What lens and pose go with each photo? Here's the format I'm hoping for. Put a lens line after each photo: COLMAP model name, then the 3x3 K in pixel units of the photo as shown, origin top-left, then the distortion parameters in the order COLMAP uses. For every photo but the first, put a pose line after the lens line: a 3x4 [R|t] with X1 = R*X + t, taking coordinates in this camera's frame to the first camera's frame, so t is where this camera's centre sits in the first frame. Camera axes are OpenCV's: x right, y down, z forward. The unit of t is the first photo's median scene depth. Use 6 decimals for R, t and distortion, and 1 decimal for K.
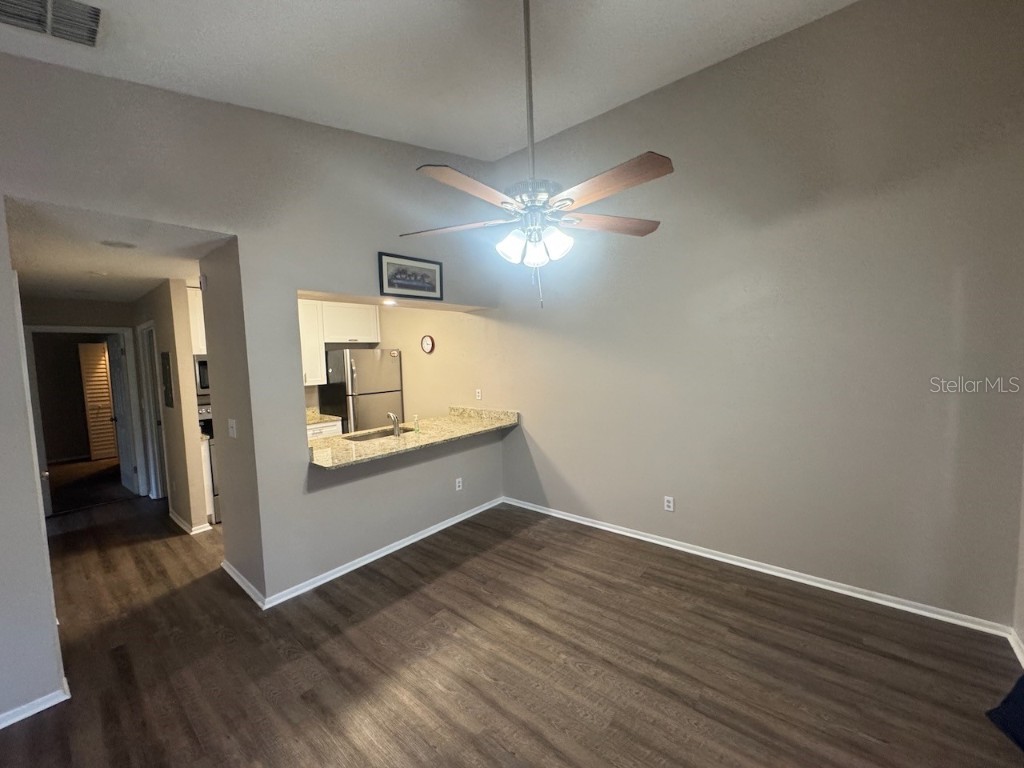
lens RADIAL K [[412.8, 0, 512.0], [0, 412.8, 384.0], [0, 0, 1]] dist [-0.000138, -0.000110]
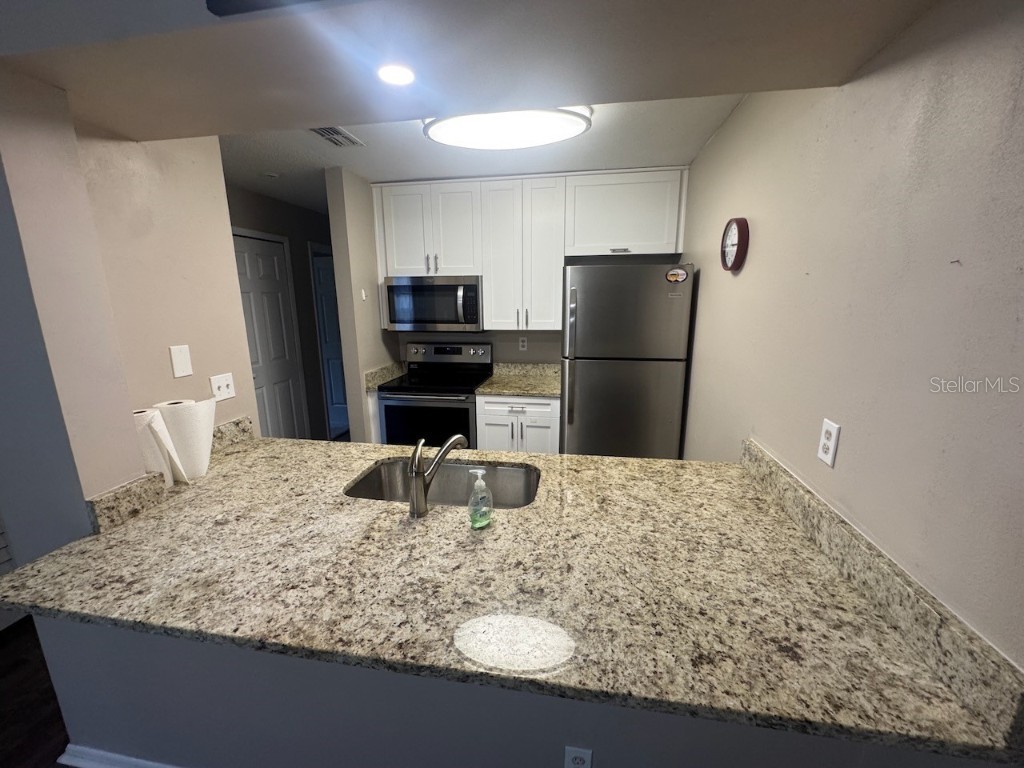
lens RADIAL K [[412.8, 0, 512.0], [0, 412.8, 384.0], [0, 0, 1]] dist [-0.000138, -0.000110]
pose [[0.511254, 0.208488, -0.833758, 0.022457], [-0.071203, 0.977069, 0.200664, -0.056583], [0.856475, -0.043224, 0.514375, 0.962175]]
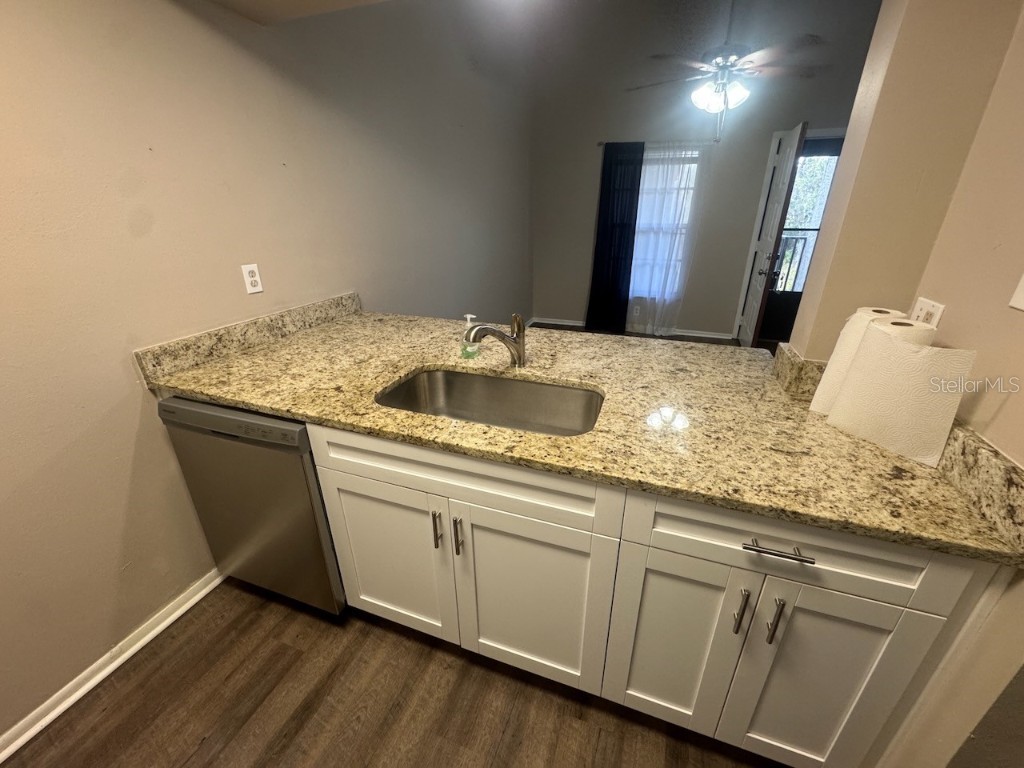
lens RADIAL K [[410.9, 0, 512.5], [0, 410.9, 383.2], [0, 0, 1]] dist [-0.003178, 0.000081]
pose [[-0.349716, -0.335289, 0.874803, -0.684161], [0.086173, 0.918294, 0.386407, -0.014509], [-0.932884, 0.210517, -0.292249, 1.210762]]
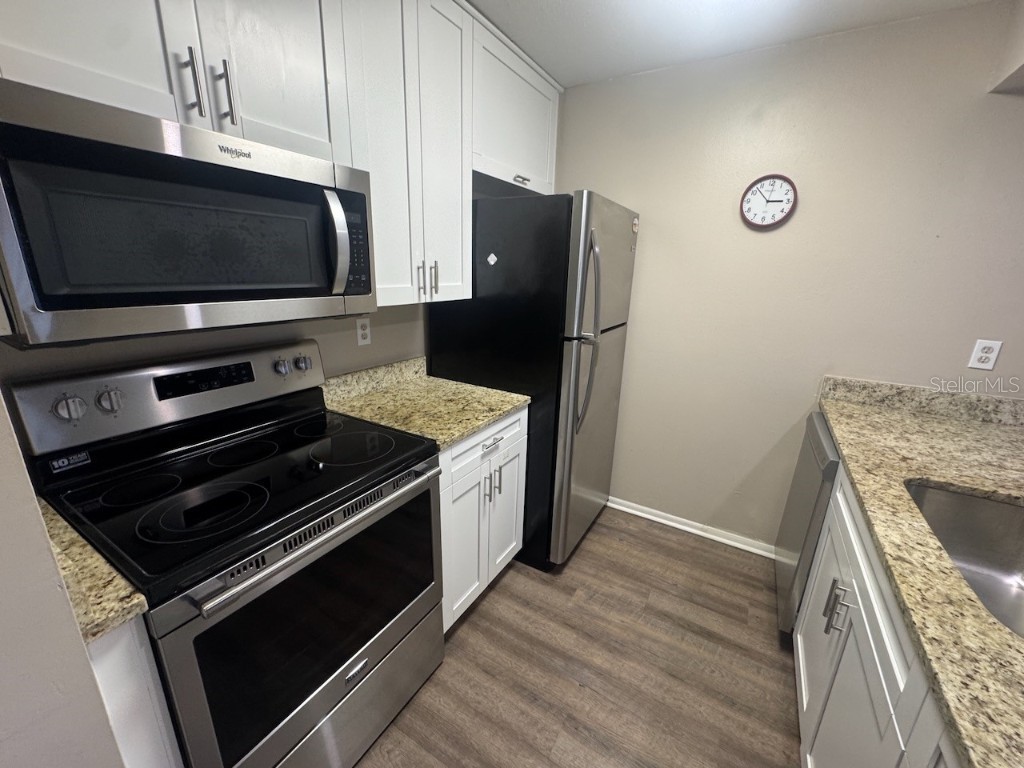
lens RADIAL K [[410.9, 0, 512.5], [0, 410.9, 383.2], [0, 0, 1]] dist [-0.003178, 0.000081]
pose [[0.983758, 0.013115, 0.179018, -0.718241], [-0.048839, 0.979258, 0.196641, -0.000204], [-0.172725, -0.202190, 0.963994, 0.968753]]
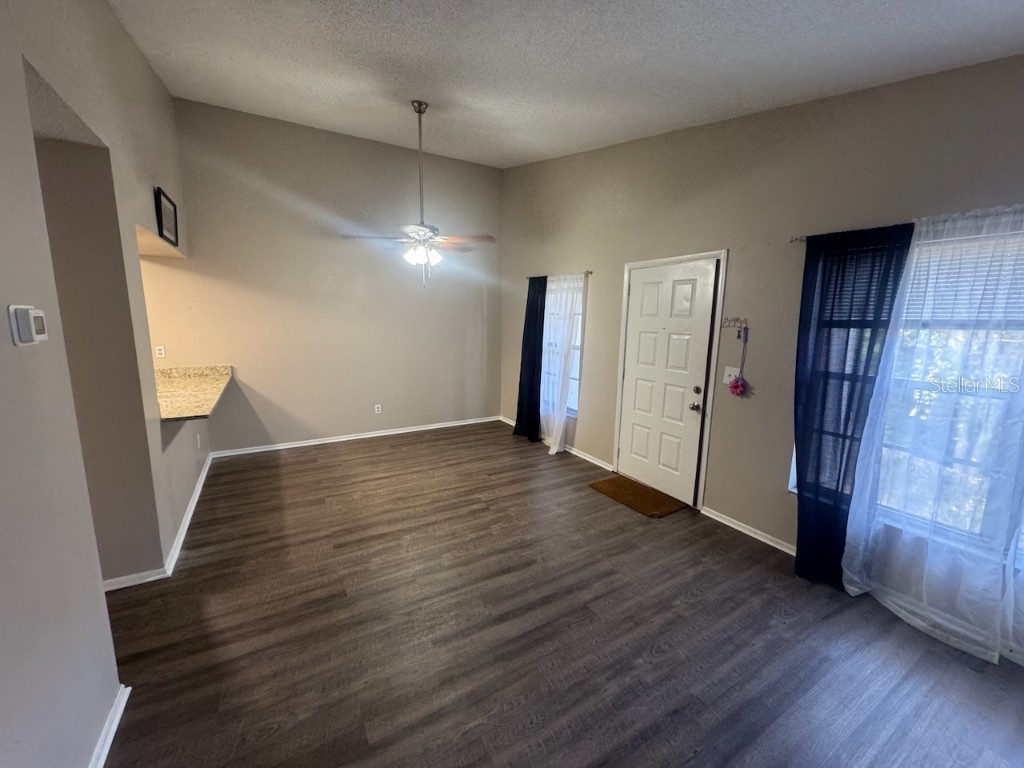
lens RADIAL K [[410.9, 0, 512.5], [0, 410.9, 383.2], [0, 0, 1]] dist [-0.003178, 0.000081]
pose [[0.326161, -0.111718, 0.938690, -0.898103], [0.041687, 0.993726, 0.103784, 0.042841], [-0.944395, 0.005281, 0.328772, -0.020724]]
